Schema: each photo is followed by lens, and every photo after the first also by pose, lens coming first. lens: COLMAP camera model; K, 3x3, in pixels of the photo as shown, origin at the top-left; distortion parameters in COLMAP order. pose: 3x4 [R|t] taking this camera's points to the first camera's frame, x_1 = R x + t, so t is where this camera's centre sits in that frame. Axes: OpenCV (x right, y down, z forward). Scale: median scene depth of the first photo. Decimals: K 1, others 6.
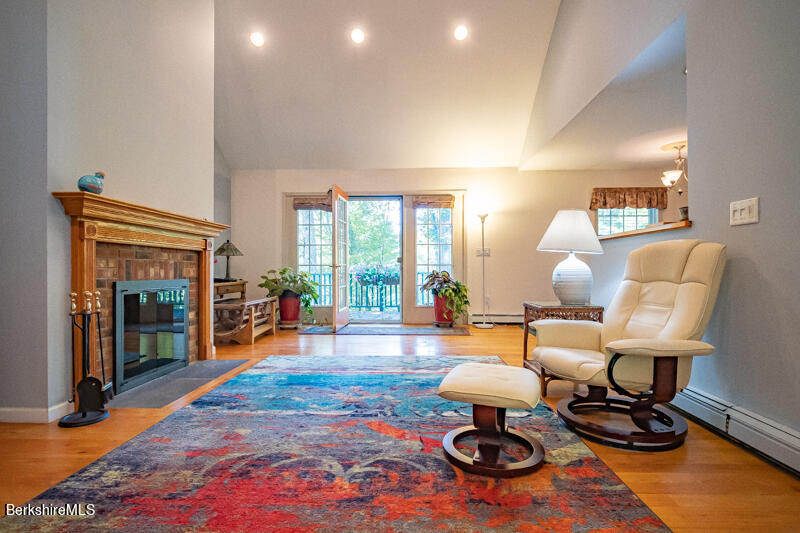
lens RADIAL K [[394.0, 0, 406.2], [0, 394.0, 266.0], [0, 0, 1]] dist [-0.005880, 0.000139]
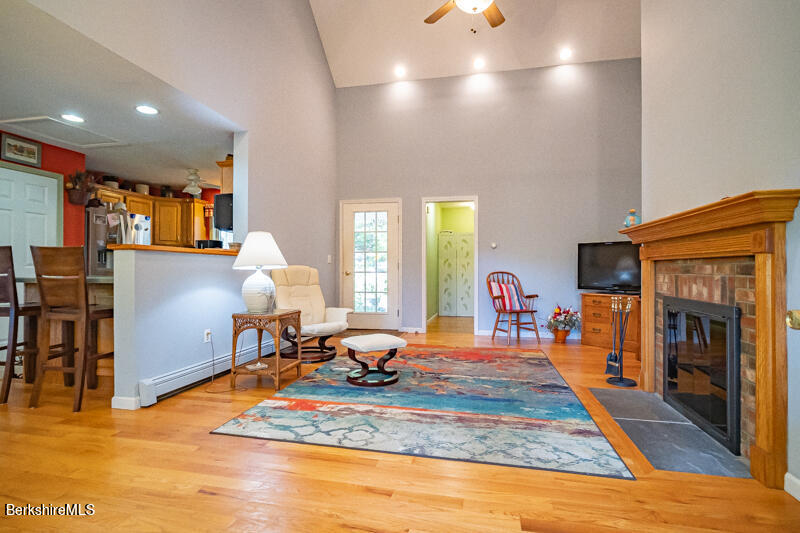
lens RADIAL K [[395.9, 0, 400.0], [0, 395.9, 266.5], [0, 0, 1]] dist [-0.003140, -0.000498]
pose [[-0.983878, 0.003240, 0.178812, -0.159771], [0.000497, 0.999882, -0.015384, -0.016523], [-0.178841, -0.015047, -0.983763, 1.580818]]
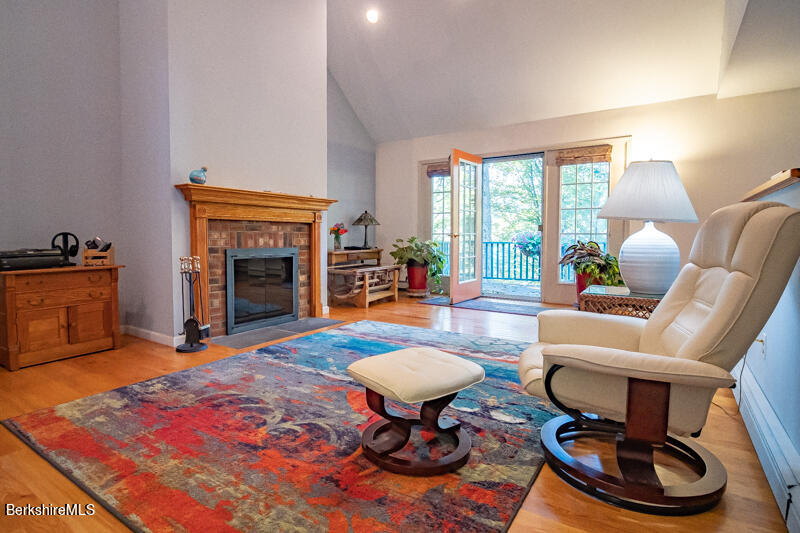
lens RADIAL K [[421.2, 0, 382.7], [0, 421.2, 250.9], [0, 0, 1]] dist [-0.000039, 0.000007]
pose [[0.842690, 0.023410, -0.537889, 0.321889], [0.000925, 0.998990, 0.044927, -0.011885], [0.538398, -0.038357, 0.841817, 0.071826]]
